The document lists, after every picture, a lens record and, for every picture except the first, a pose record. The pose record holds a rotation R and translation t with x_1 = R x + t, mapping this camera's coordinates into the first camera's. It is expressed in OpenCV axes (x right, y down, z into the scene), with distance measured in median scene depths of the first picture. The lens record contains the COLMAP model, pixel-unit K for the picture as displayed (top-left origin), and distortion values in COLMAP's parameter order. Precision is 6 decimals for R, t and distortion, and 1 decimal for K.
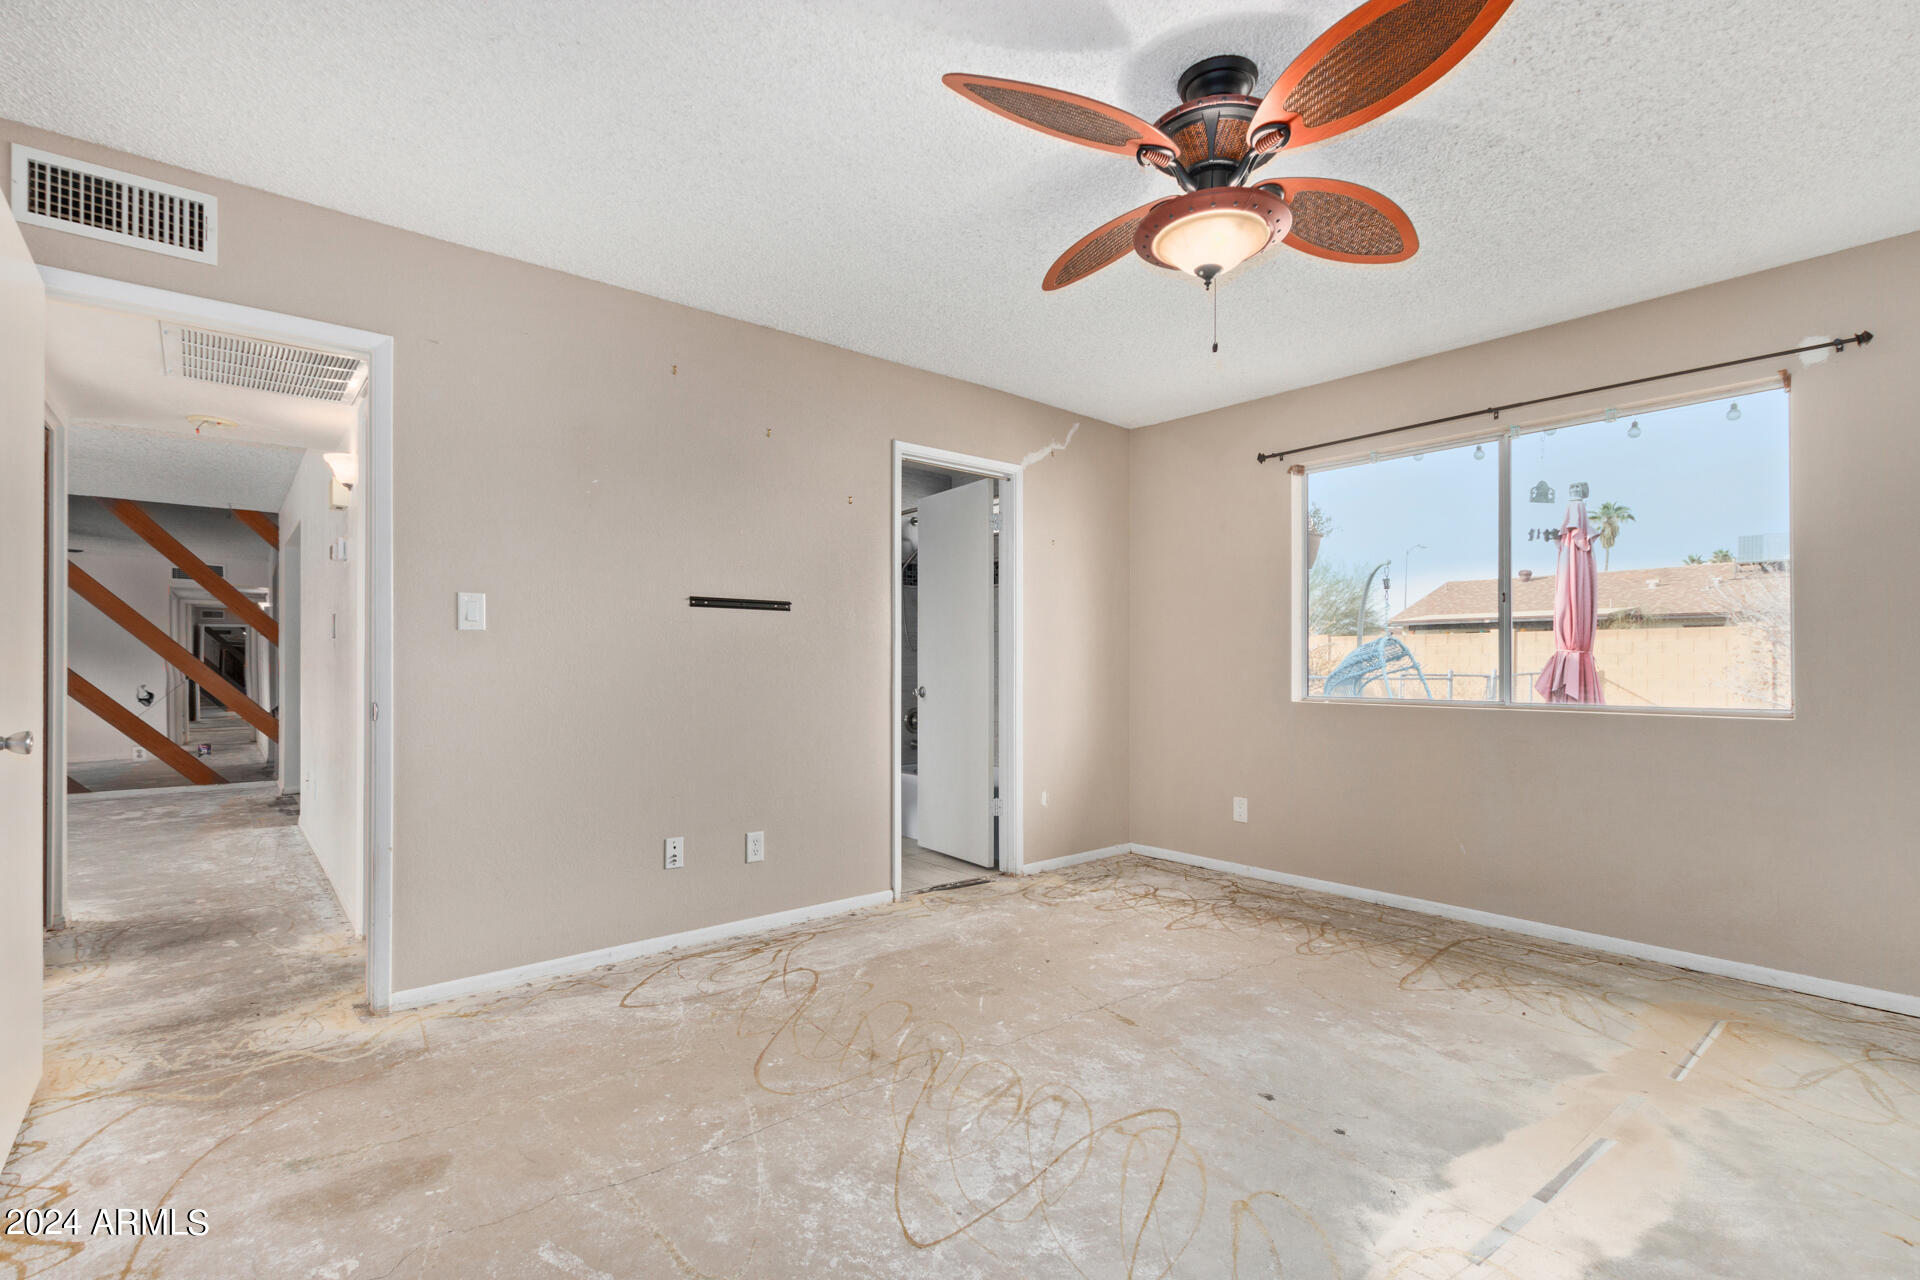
lens RADIAL K [[883.8, 0, 956.4], [0, 883.8, 665.4], [0, 0, 1]] dist [0.005910, -0.001905]
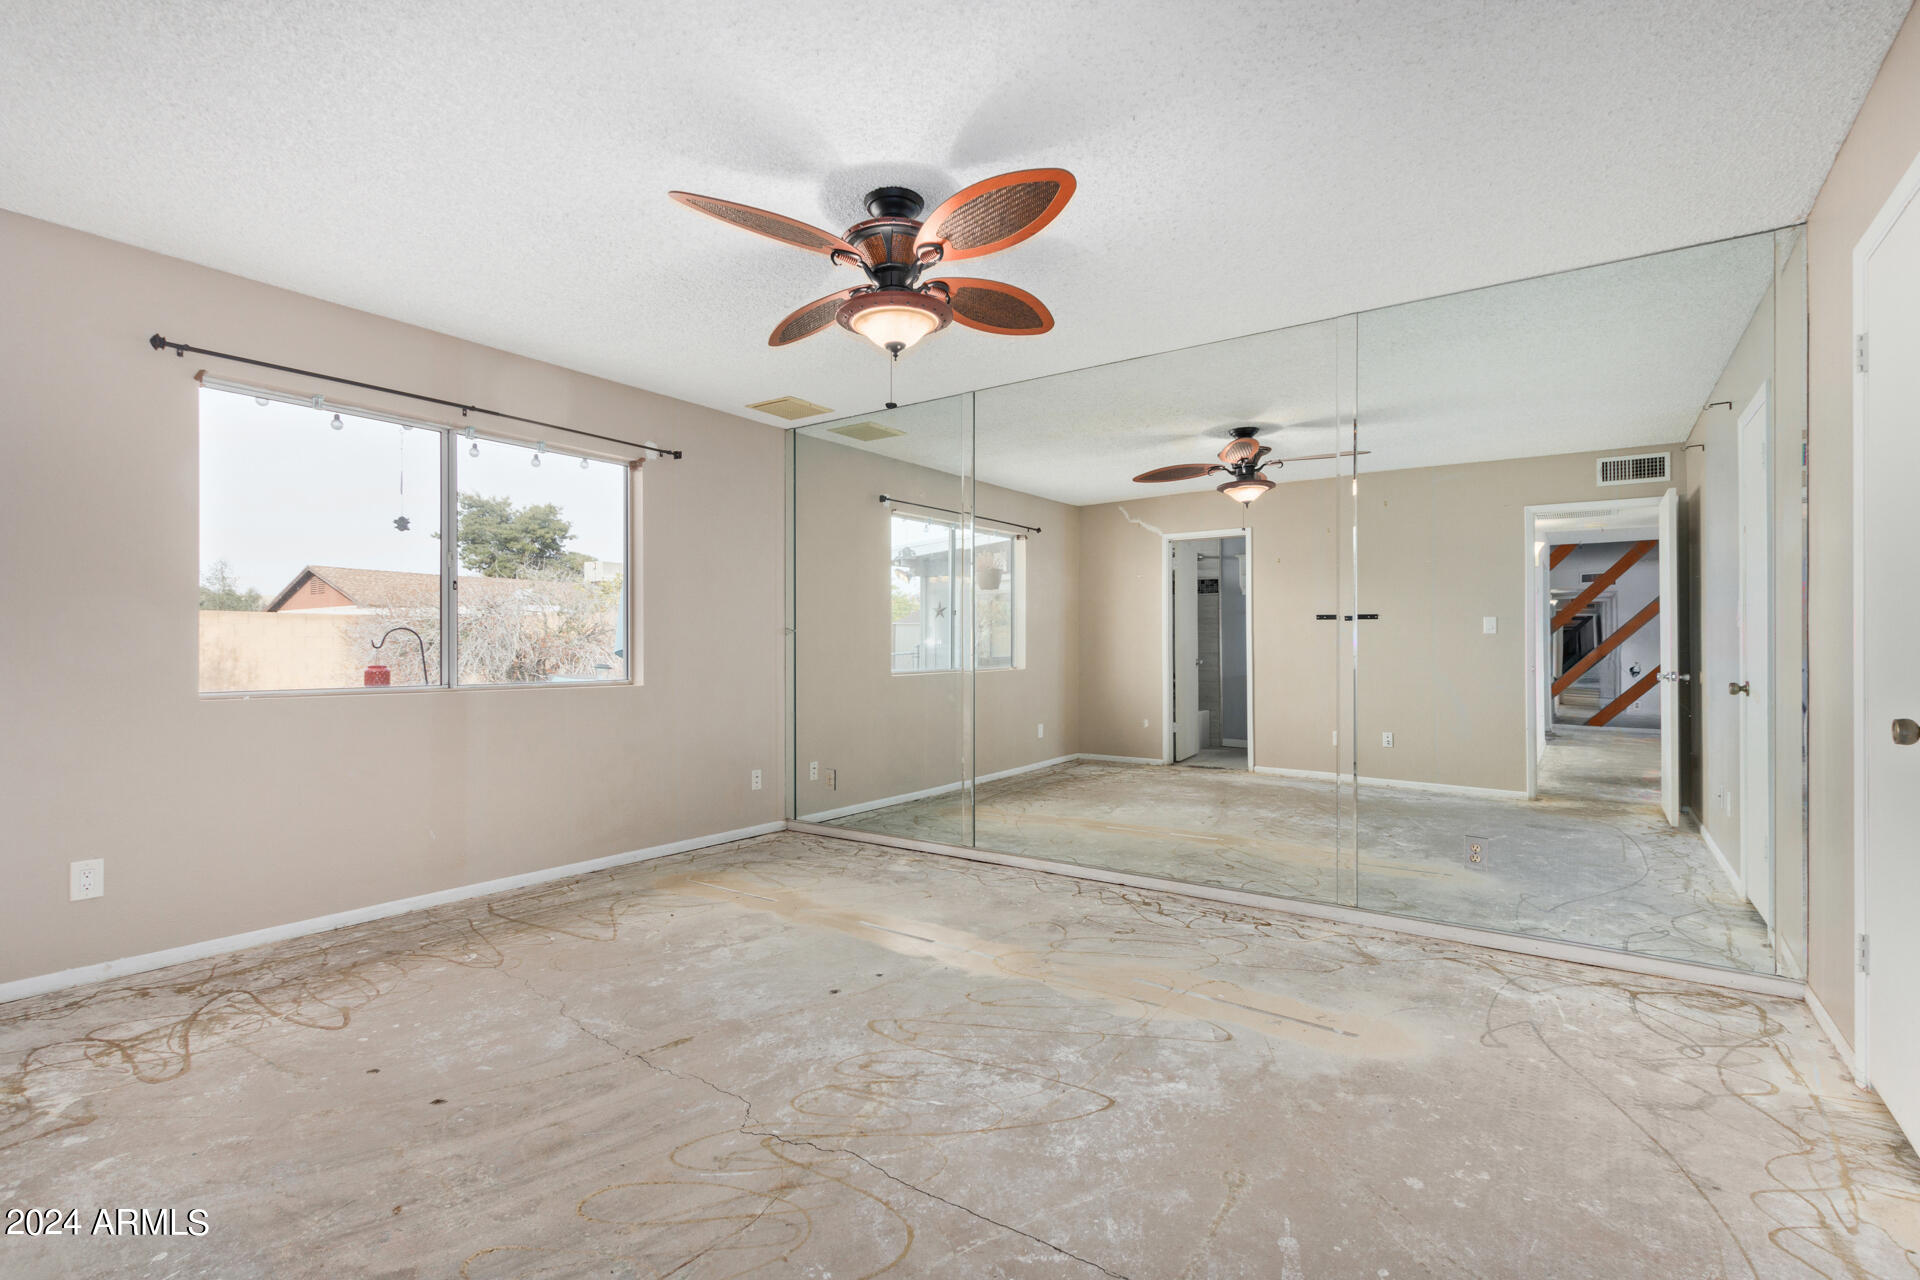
lens RADIAL K [[883.8, 0, 959.7], [0, 883.8, 646.7], [0, 0, 1]] dist [0.005910, -0.001905]
pose [[-0.255674, 0.002434, 0.966760, -0.605465], [-0.001017, 0.999996, -0.002787, -0.001752], [-0.966762, -0.001696, -0.255671, 0.758677]]
